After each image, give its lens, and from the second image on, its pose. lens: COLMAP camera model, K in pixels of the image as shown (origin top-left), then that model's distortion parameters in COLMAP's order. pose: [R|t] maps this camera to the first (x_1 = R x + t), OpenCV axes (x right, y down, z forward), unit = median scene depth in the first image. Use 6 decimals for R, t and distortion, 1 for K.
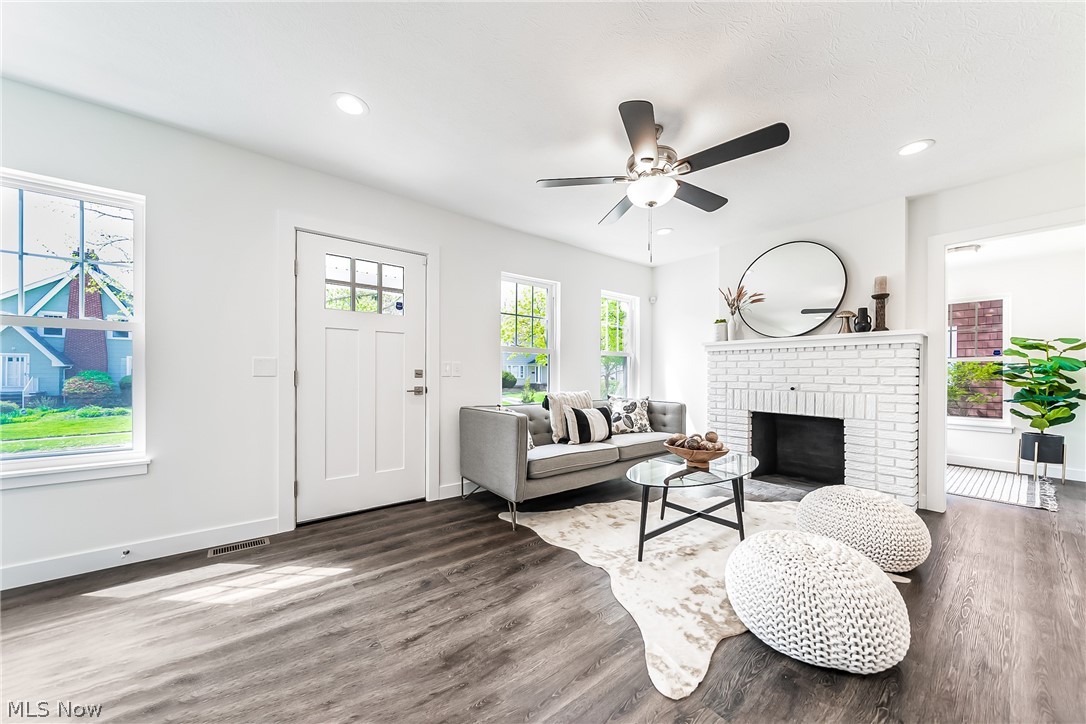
lens RADIAL K [[376.0, 0, 538.1], [0, 376.0, 376.0], [0, 0, 1]] dist [0.000091, -0.000217]
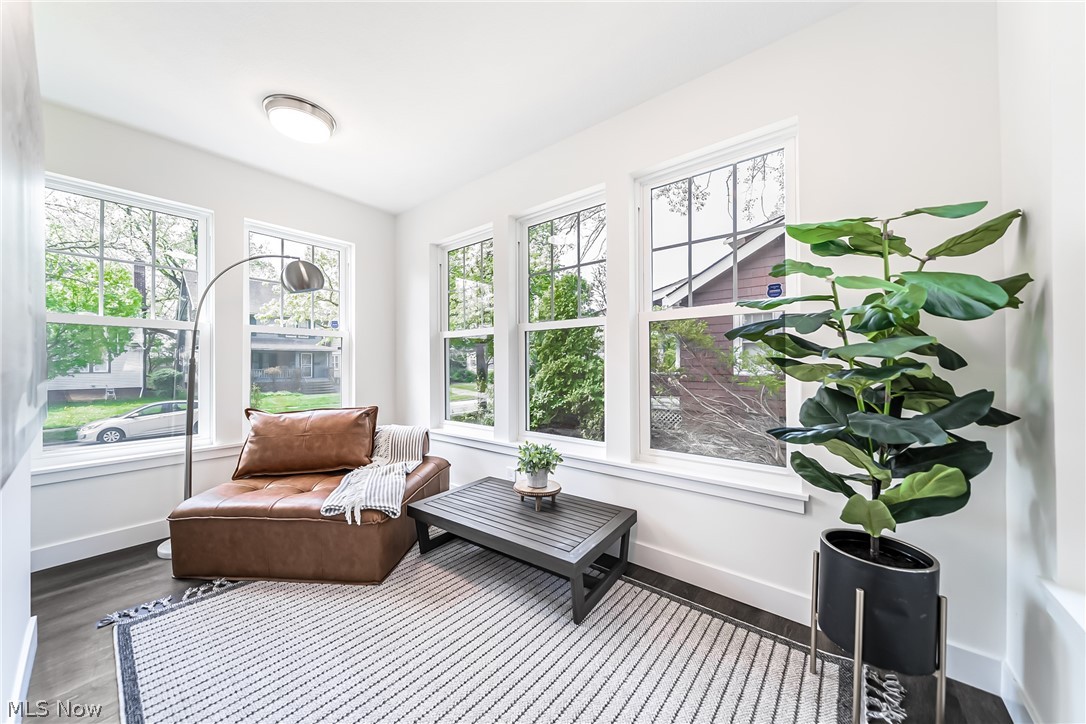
lens RADIAL K [[376.0, 0, 544.2], [0, 376.0, 363.8], [0, 0, 1]] dist [0.000091, -0.000217]
pose [[0.974215, -0.007294, 0.225503, 1.027417], [0.008383, 0.999957, -0.003872, 0.013981], [-0.225465, 0.005662, 0.974235, 0.773334]]
